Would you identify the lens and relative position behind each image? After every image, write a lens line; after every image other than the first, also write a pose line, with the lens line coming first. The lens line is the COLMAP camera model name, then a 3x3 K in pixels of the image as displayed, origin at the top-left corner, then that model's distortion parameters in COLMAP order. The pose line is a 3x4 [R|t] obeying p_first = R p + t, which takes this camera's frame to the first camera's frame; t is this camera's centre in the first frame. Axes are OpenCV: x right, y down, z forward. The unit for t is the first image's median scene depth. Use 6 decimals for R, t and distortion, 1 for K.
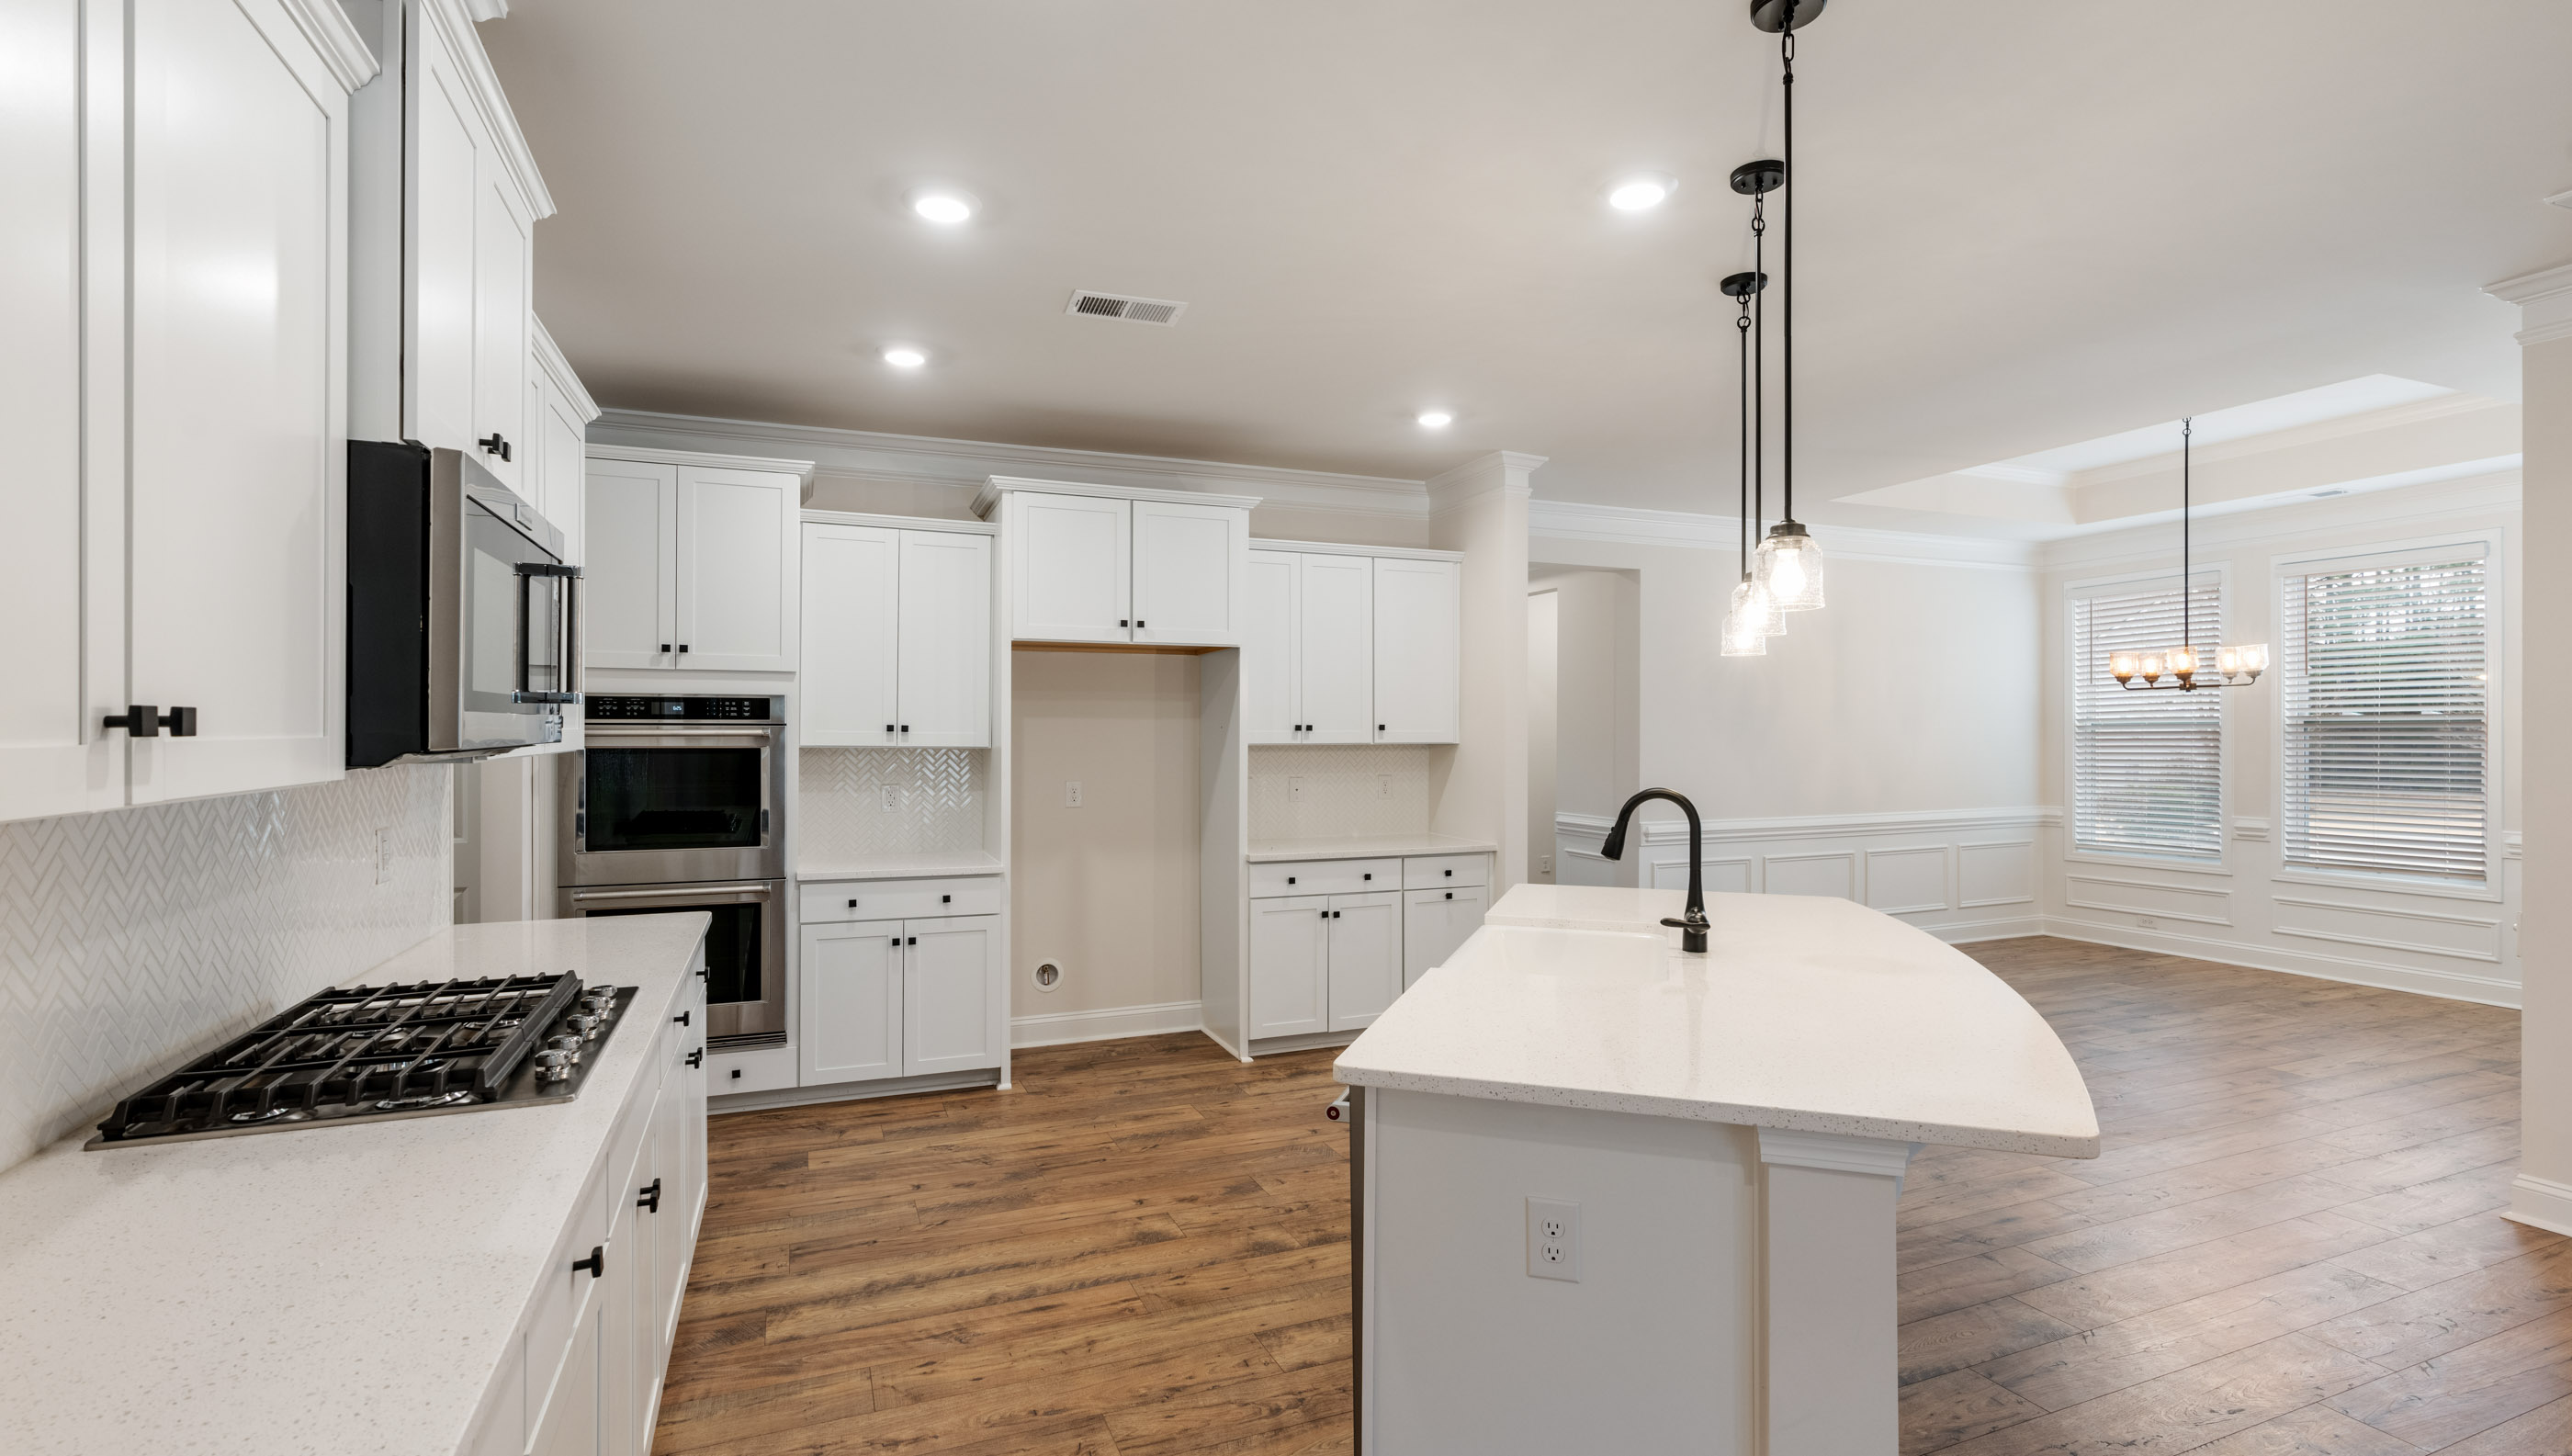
lens RADIAL K [[1164.0, 0, 1286.0], [0, 1164.0, 728.0], [0, 0, 1]] dist [-0.012165, -0.000330]
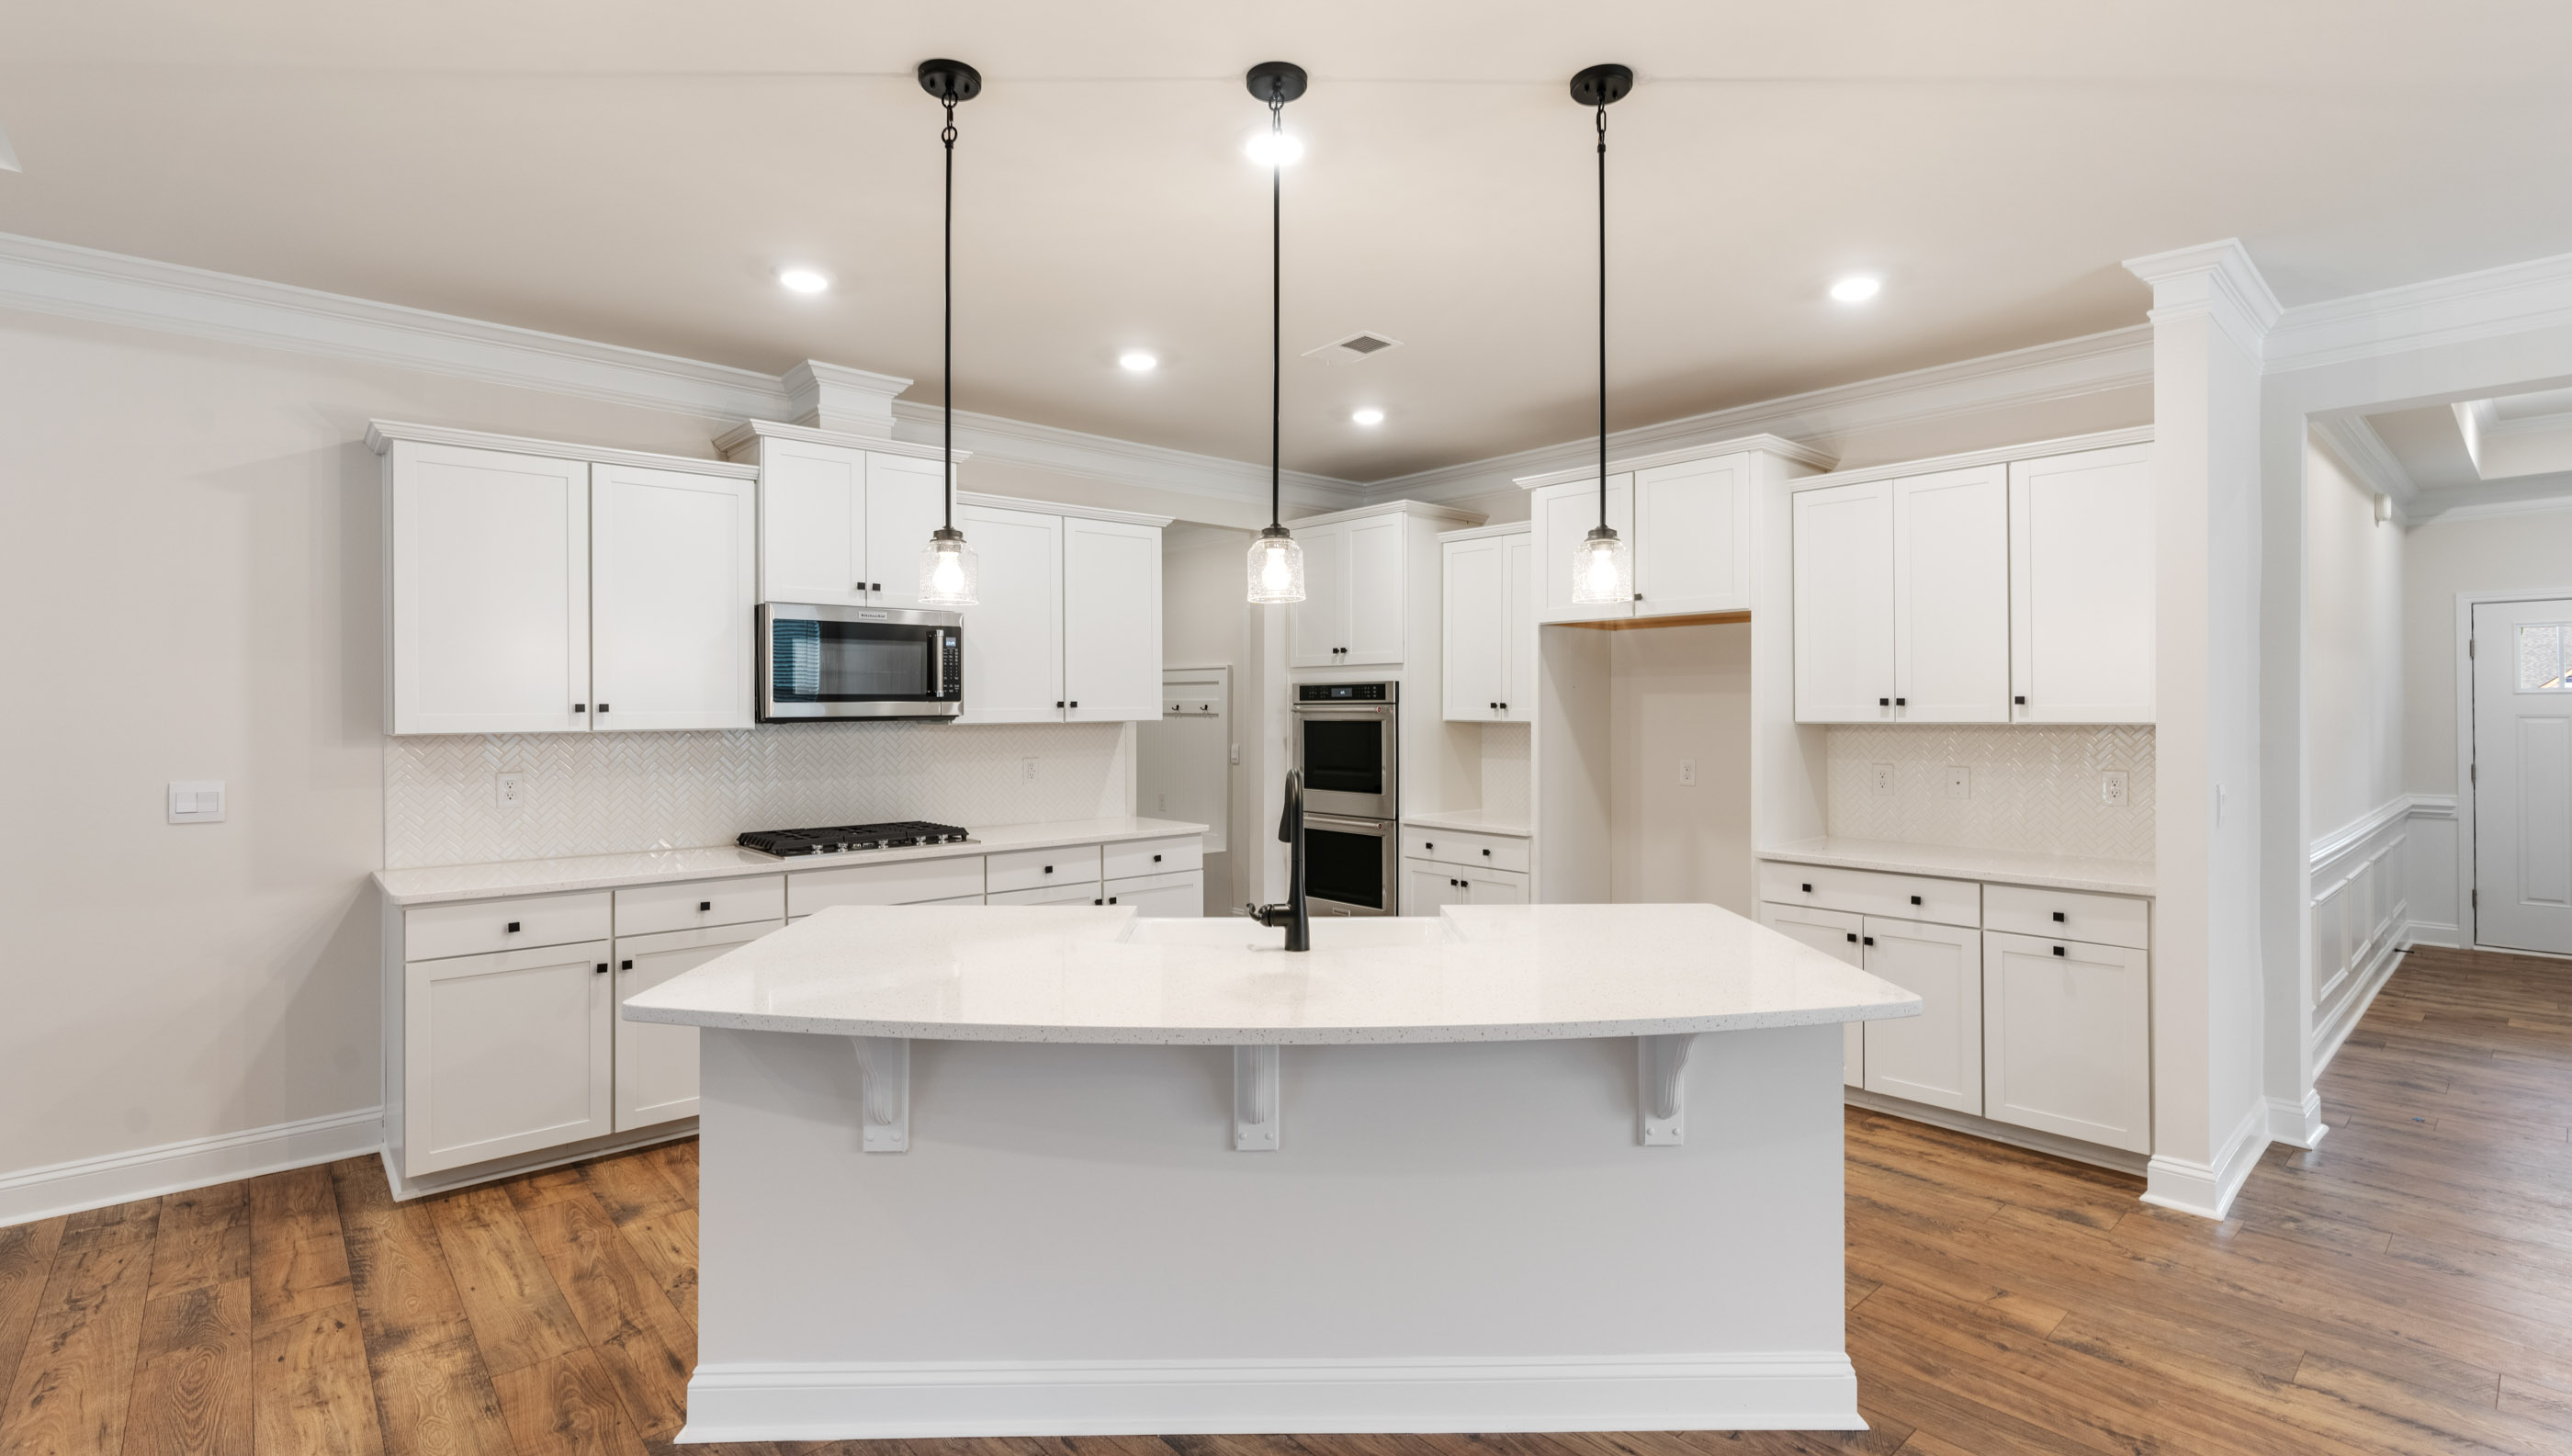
lens RADIAL K [[1171.4, 0, 1279.0], [0, 1171.4, 703.9], [0, 0, 1]] dist [-0.002331, -0.000334]
pose [[0.332654, -0.004681, -0.943037, 0.658479], [0.008549, 0.999962, -0.001948, -0.000877], [0.943010, -0.007414, 0.332682, 0.368799]]
